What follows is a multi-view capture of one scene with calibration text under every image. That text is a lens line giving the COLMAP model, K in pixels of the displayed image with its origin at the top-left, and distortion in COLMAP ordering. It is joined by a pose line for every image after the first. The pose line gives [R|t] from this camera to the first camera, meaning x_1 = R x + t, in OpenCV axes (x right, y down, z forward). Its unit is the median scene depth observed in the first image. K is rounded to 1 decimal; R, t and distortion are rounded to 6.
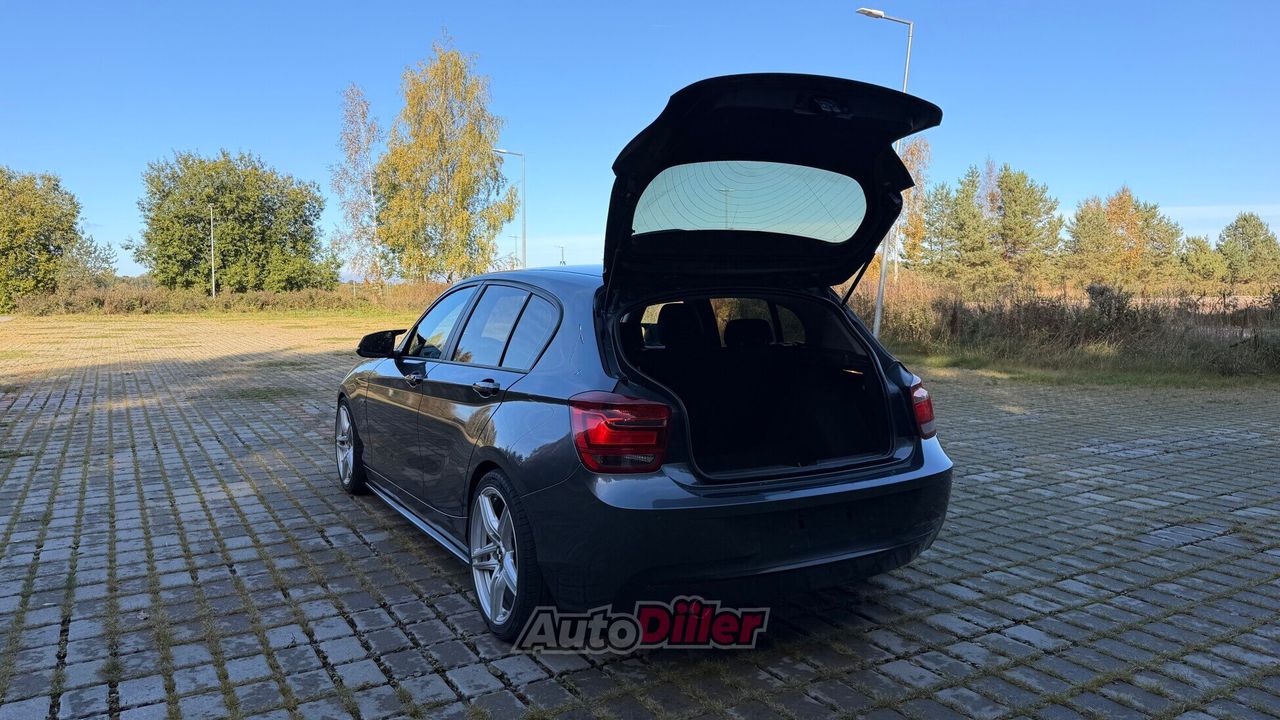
lens RADIAL K [[895.3, 0, 633.5], [0, 895.3, 354.7], [0, 0, 1]] dist [0.037930, -0.052131]
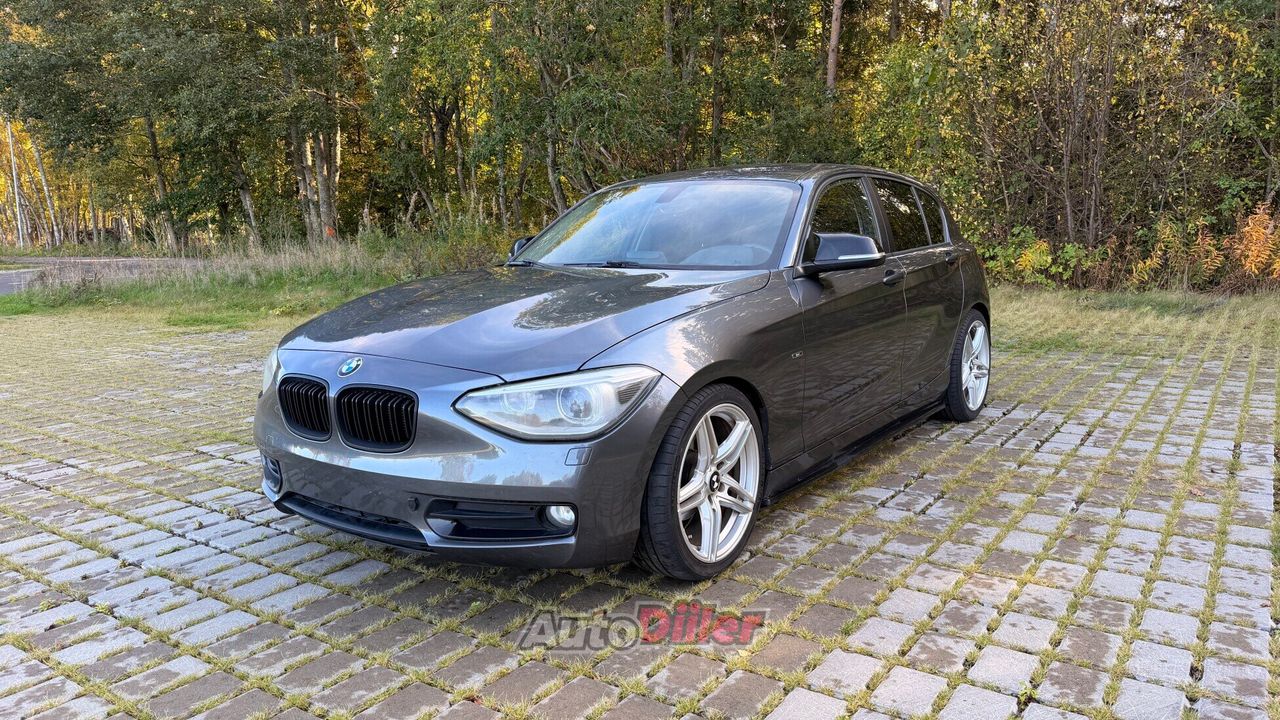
lens RADIAL K [[895.3, 0, 641.1], [0, 895.3, 365.6], [0, 0, 1]] dist [0.037930, -0.052131]
pose [[-0.423884, -0.127368, 0.896716, -0.419174], [0.089903, 0.979256, 0.181590, -0.033040], [-0.901243, 0.157590, -0.403641, 0.699012]]
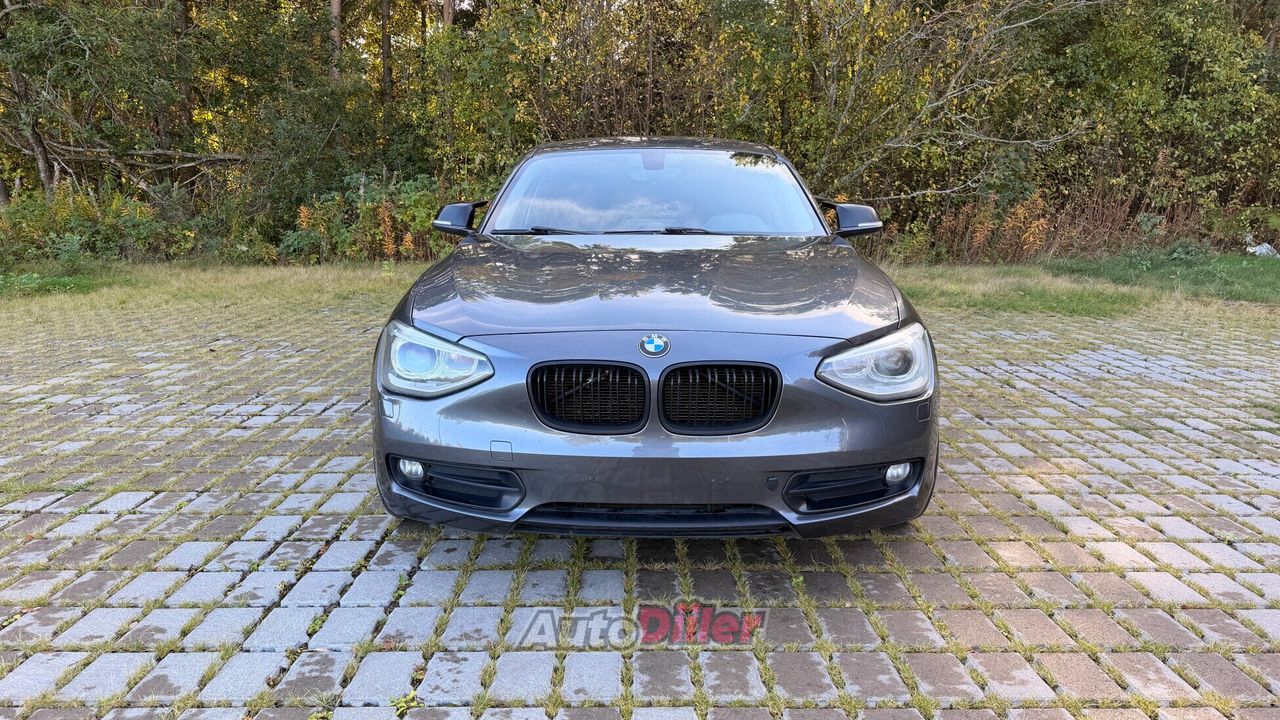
lens RADIAL K [[895.3, 0, 648.0], [0, 895.3, 357.7], [0, 0, 1]] dist [0.037930, -0.052131]
pose [[-0.868111, -0.082606, 0.489449, -0.248420], [0.039747, 0.971320, 0.234430, -0.043114], [-0.494777, 0.222966, -0.839930, 0.871454]]
